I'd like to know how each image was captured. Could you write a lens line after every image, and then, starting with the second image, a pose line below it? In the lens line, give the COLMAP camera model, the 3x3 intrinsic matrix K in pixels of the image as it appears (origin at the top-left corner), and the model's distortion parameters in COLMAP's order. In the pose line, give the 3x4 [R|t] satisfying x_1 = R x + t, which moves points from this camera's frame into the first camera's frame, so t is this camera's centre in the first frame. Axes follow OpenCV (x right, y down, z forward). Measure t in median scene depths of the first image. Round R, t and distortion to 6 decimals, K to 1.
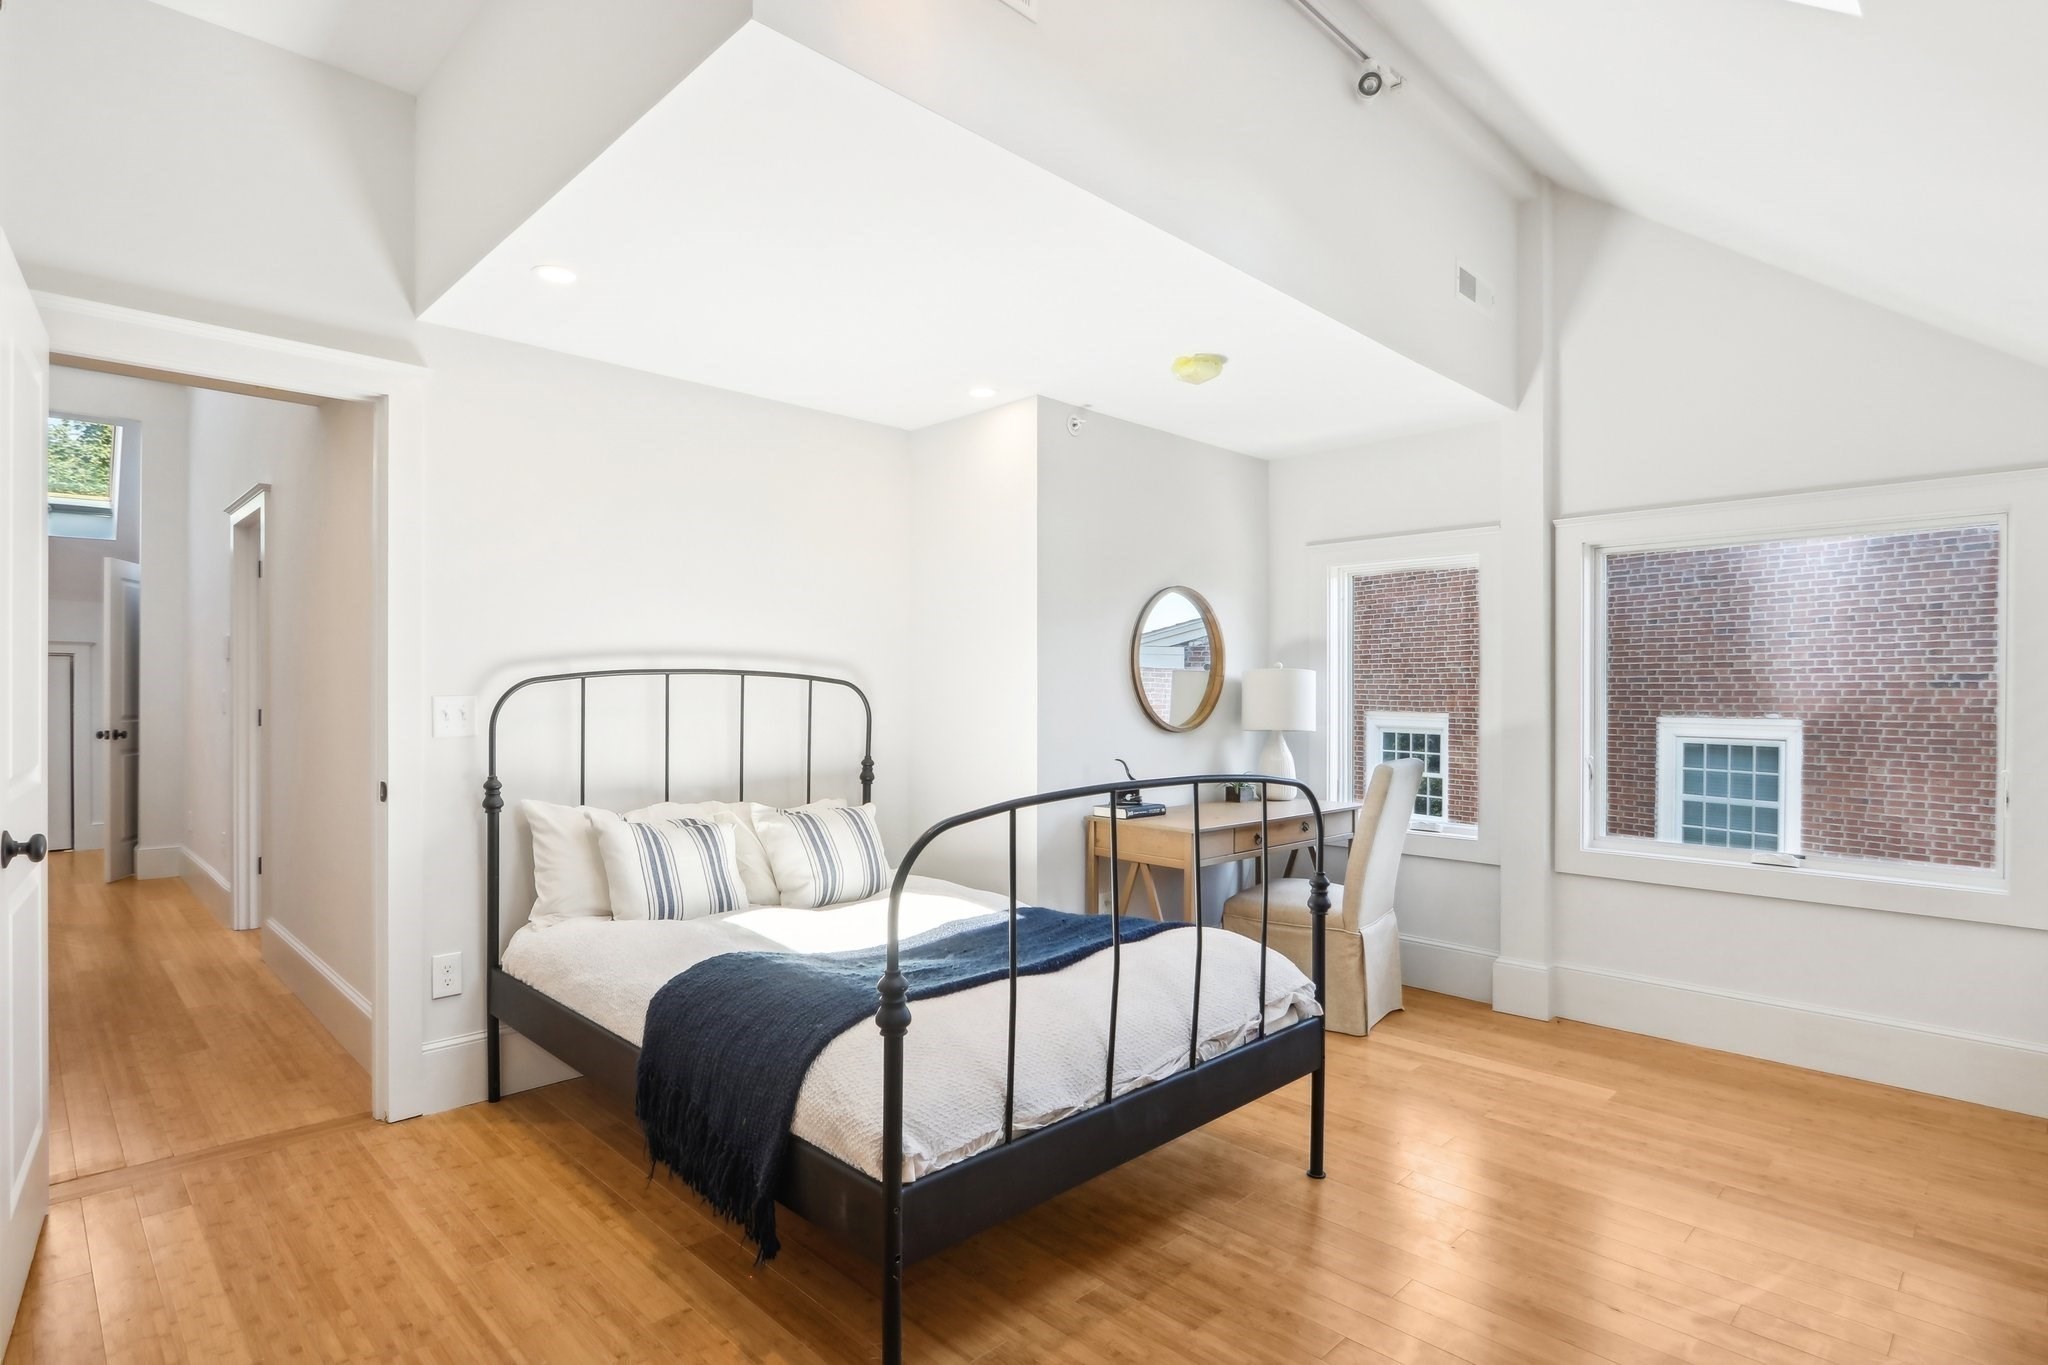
lens RADIAL K [[1054.9, 0, 1009.1], [0, 1054.9, 690.4], [0, 0, 1]] dist [-0.014155, 0.005596]
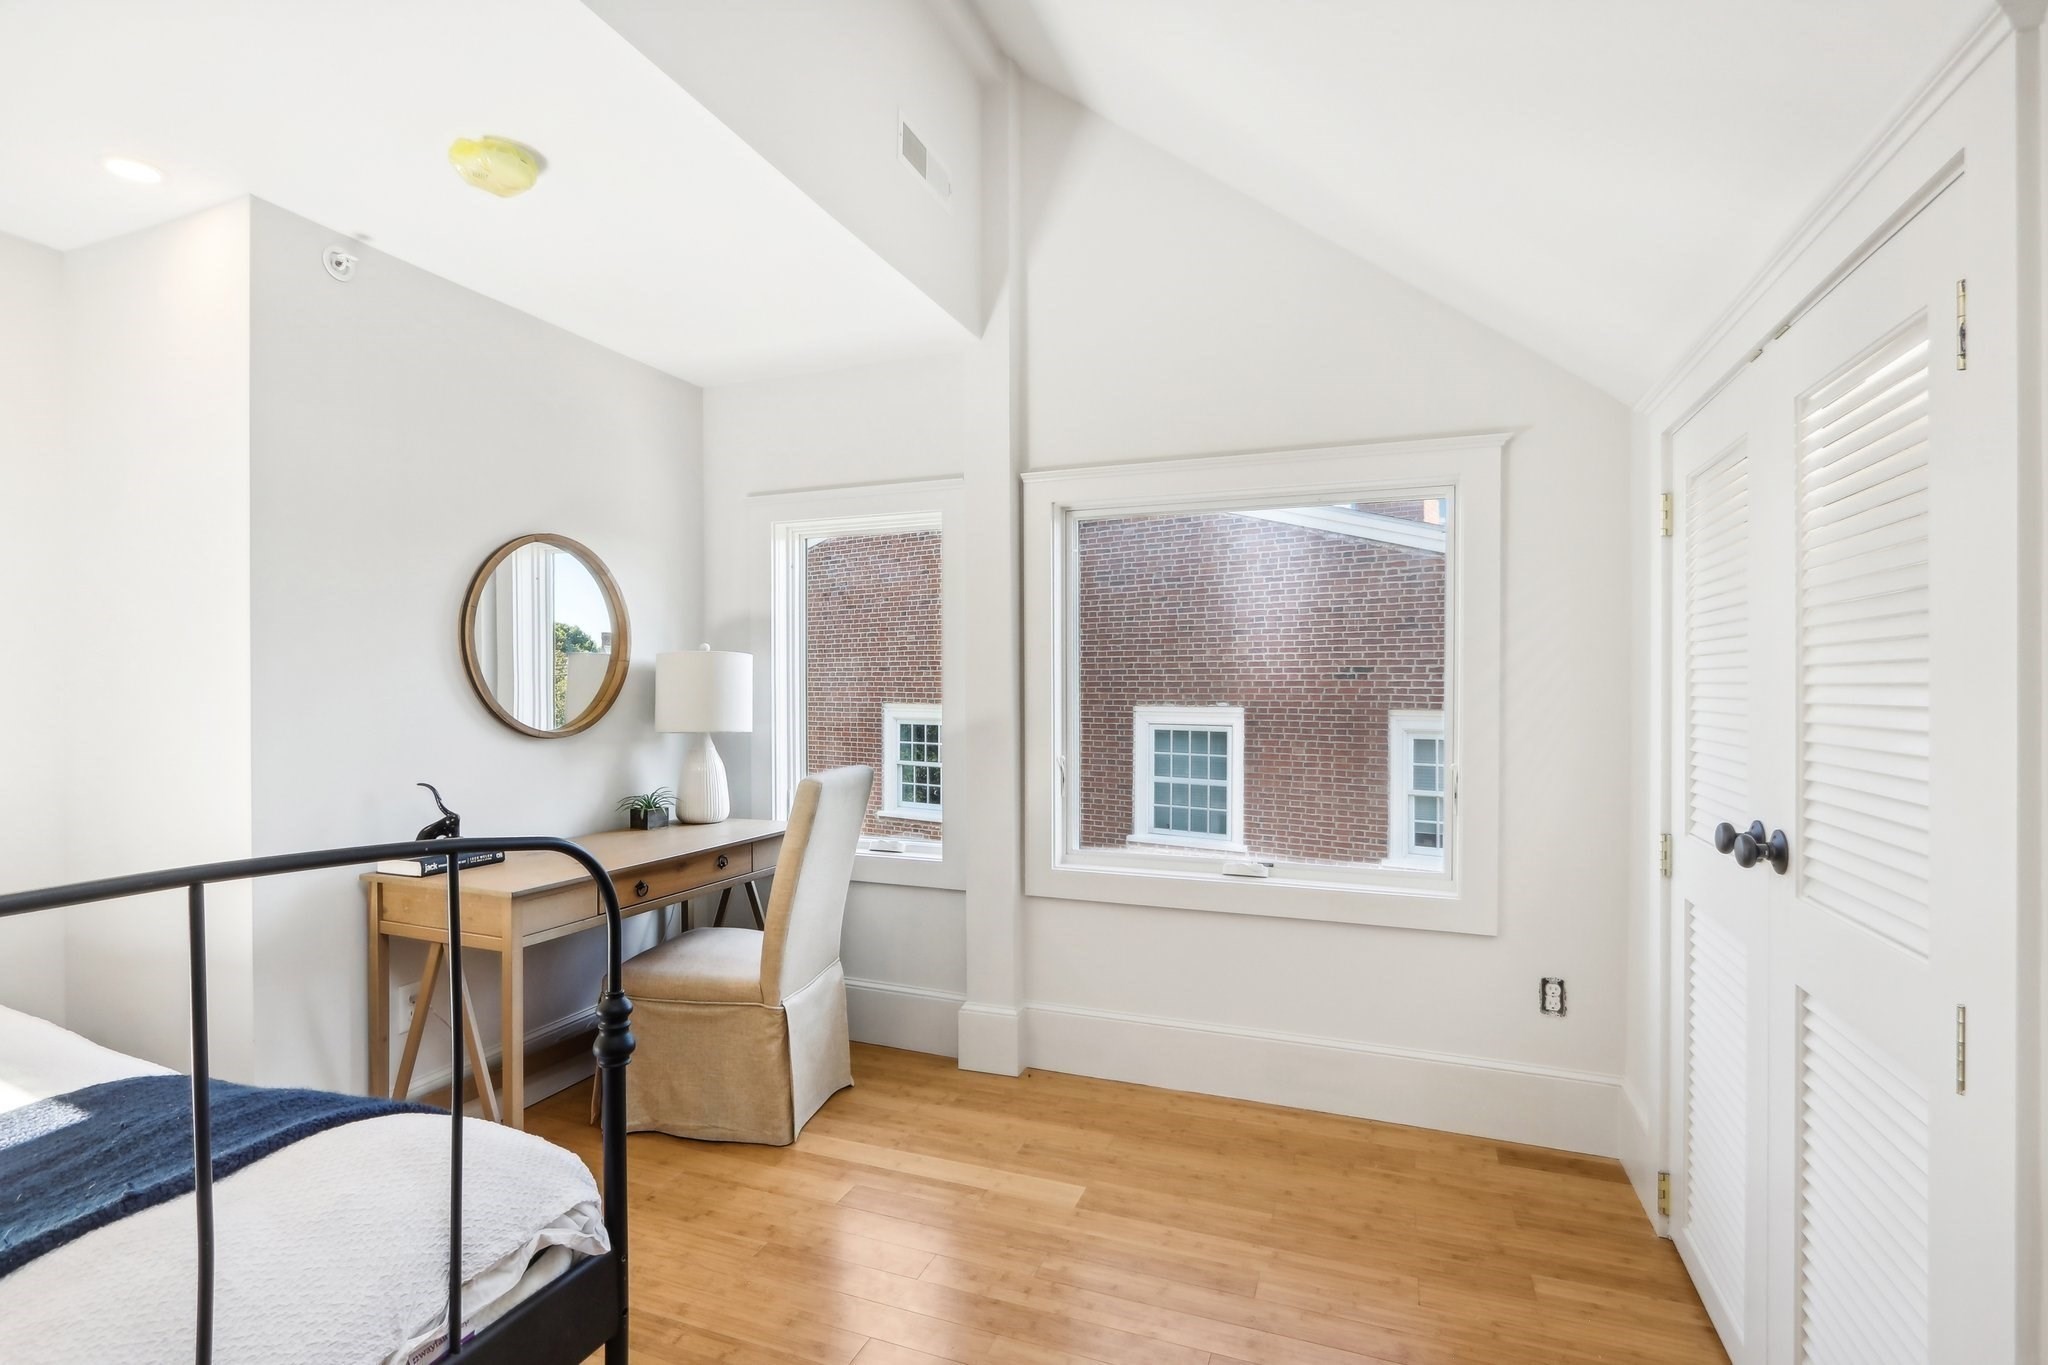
lens RADIAL K [[986.8, 0, 1005.2], [0, 986.8, 686.6], [0, 0, 1]] dist [-0.019688, -0.000458]
pose [[0.912266, -0.004216, 0.409576, 0.092109], [0.003607, 0.999991, 0.002259, 0.002184], [-0.409582, -0.000584, 0.912273, 0.145229]]
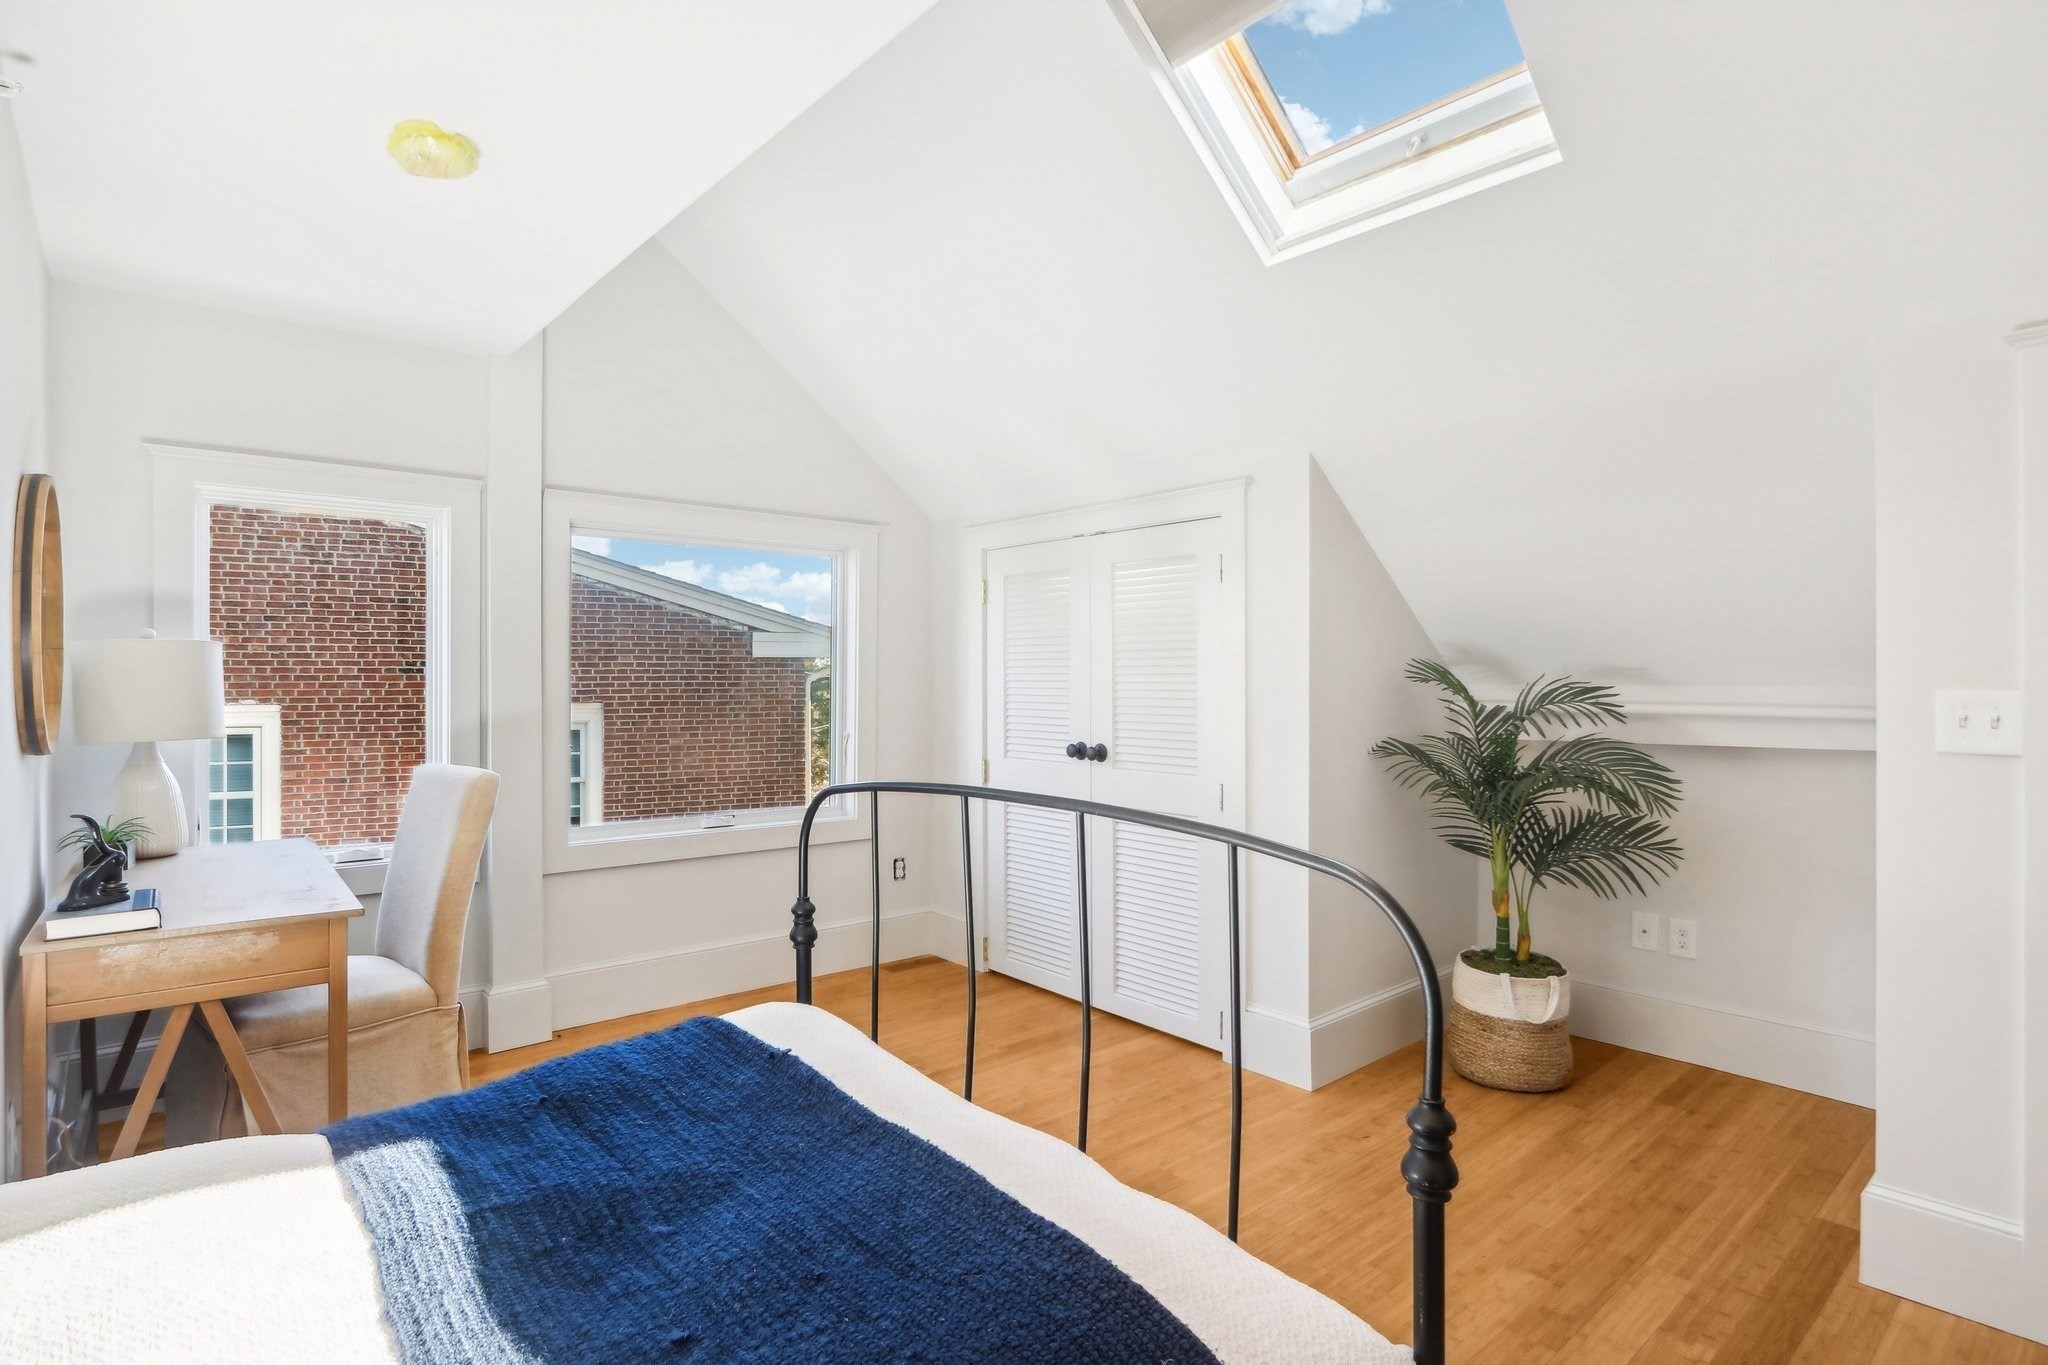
lens RADIAL K [[1015.8, 0, 1024.9], [0, 1015.8, 687.2], [0, 0, 1]] dist [-0.019605, -0.000479]
pose [[0.054689, -0.010553, 0.998448, -0.163413], [-0.001235, 0.999943, 0.010636, 0.000174], [-0.998503, -0.001815, 0.054673, 0.267473]]
